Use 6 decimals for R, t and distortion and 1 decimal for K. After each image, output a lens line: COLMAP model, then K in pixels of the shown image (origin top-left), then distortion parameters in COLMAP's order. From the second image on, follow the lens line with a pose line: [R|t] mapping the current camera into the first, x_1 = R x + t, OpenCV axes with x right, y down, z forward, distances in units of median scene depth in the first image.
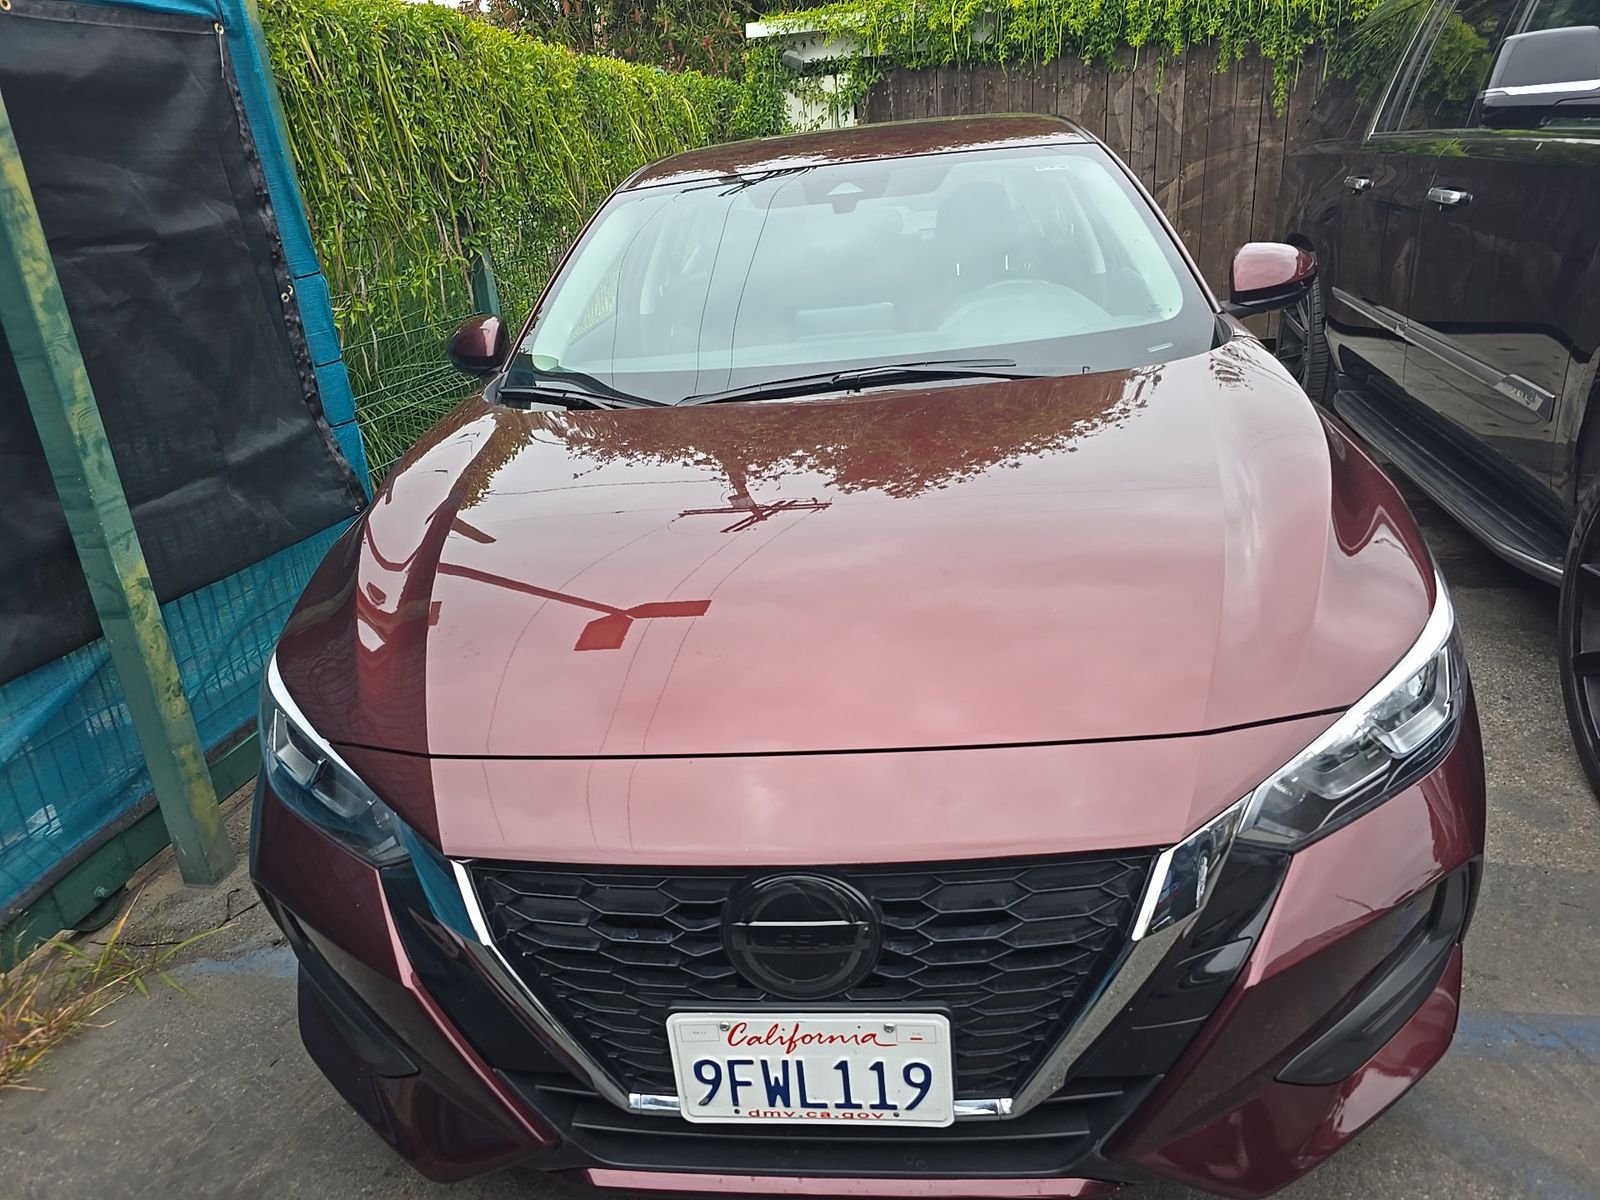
lens RADIAL K [[1065.9, 0, 793.6], [0, 1065.9, 603.0], [0, 0, 1]] dist [0.027239, -0.022380]
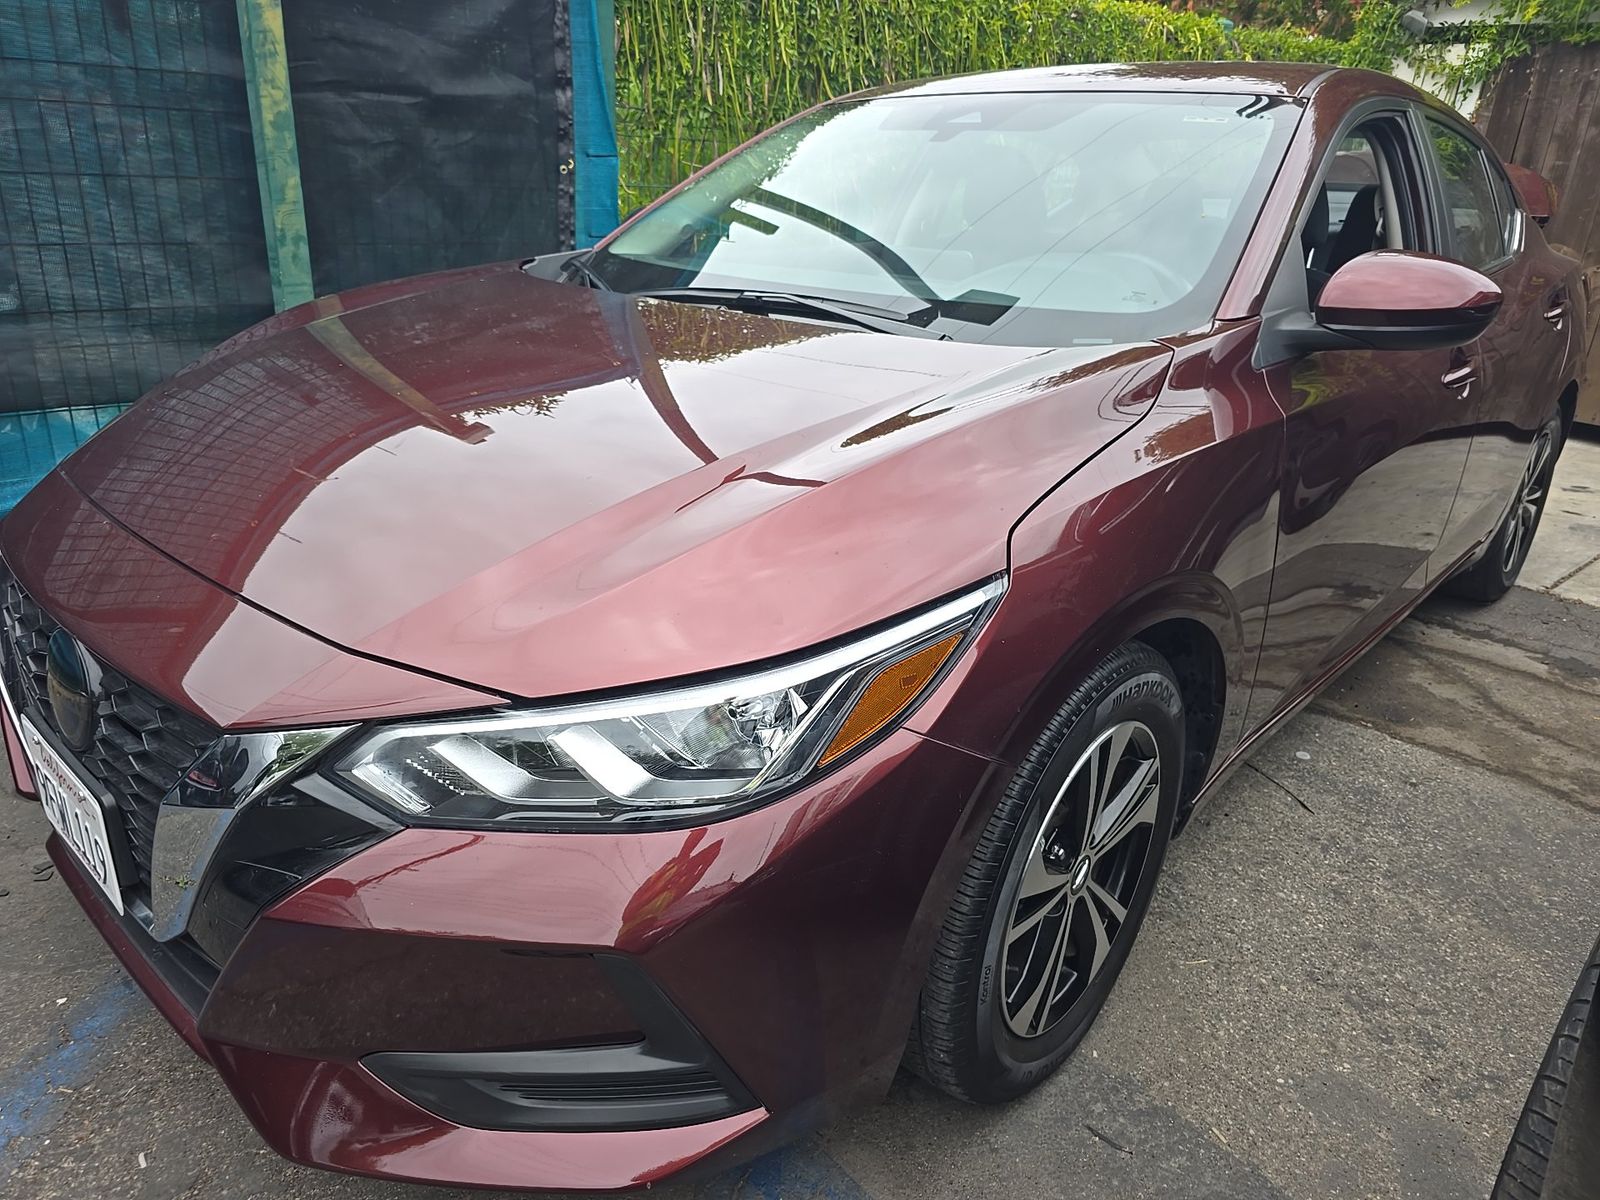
lens RADIAL K [[1065.9, 0, 790.9], [0, 1065.9, 602.7], [0, 0, 1]] dist [0.027239, -0.022380]
pose [[0.788844, 0.336514, -0.514280, 0.567620], [-0.324583, 0.938675, 0.116341, -0.070964], [0.521892, 0.075152, 0.849694, 0.214207]]
